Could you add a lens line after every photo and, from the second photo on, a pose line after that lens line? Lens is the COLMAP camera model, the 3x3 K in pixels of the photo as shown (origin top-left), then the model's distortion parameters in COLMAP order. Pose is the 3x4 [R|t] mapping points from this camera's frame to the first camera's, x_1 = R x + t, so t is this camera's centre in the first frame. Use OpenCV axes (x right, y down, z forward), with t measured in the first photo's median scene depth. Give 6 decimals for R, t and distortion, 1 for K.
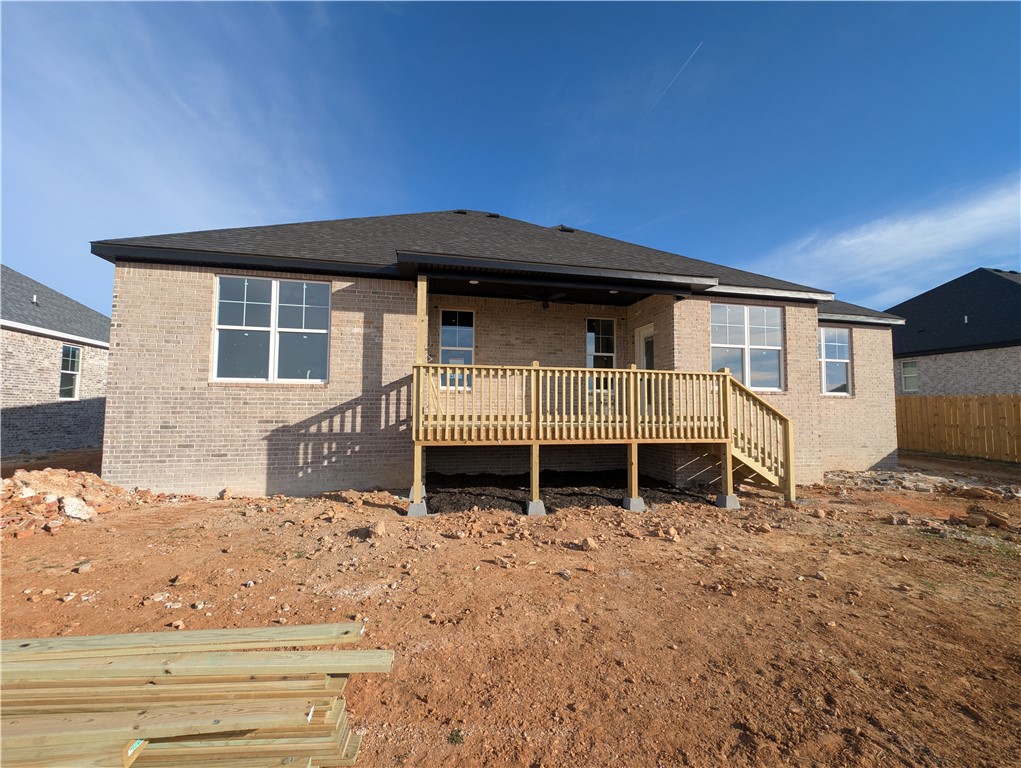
lens RADIAL K [[416.9, 0, 509.9], [0, 416.9, 388.5], [0, 0, 1]] dist [0.002760, -0.000046]
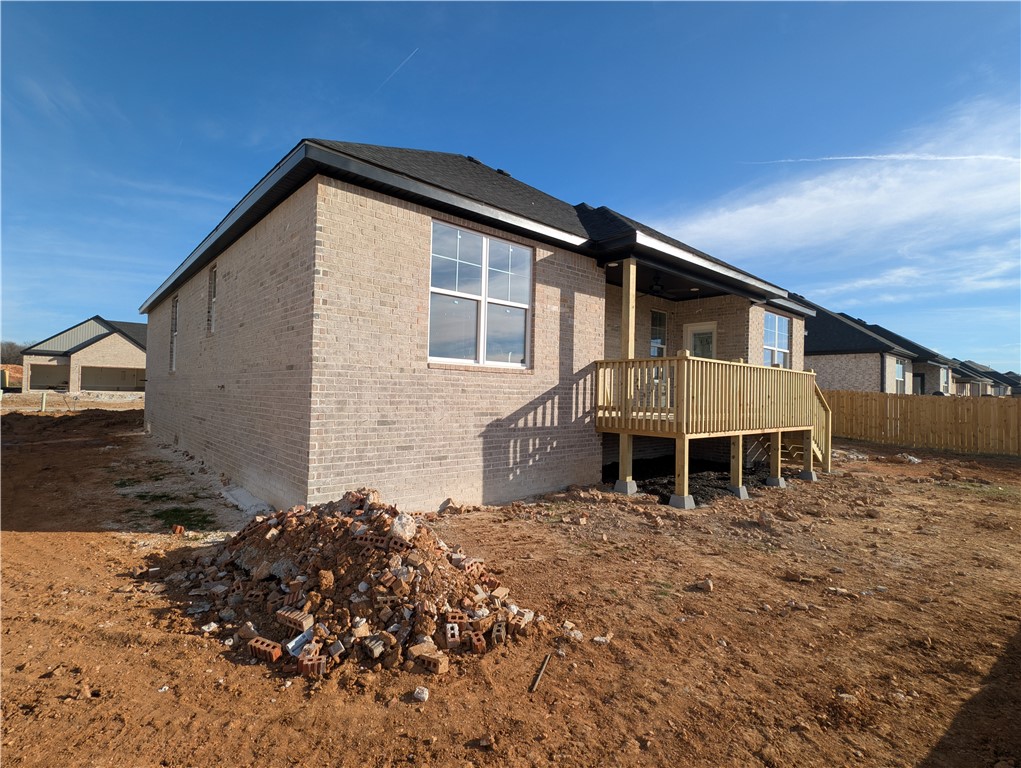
lens RADIAL K [[501.0, 0, 510.6], [0, 501.0, 388.6], [0, 0, 1]] dist [0.006745, 0.000577]
pose [[0.872910, 0.020626, 0.487446, -1.004117], [-0.044015, 0.998361, 0.036577, -0.007835], [-0.485893, -0.053384, 0.872387, 0.133373]]
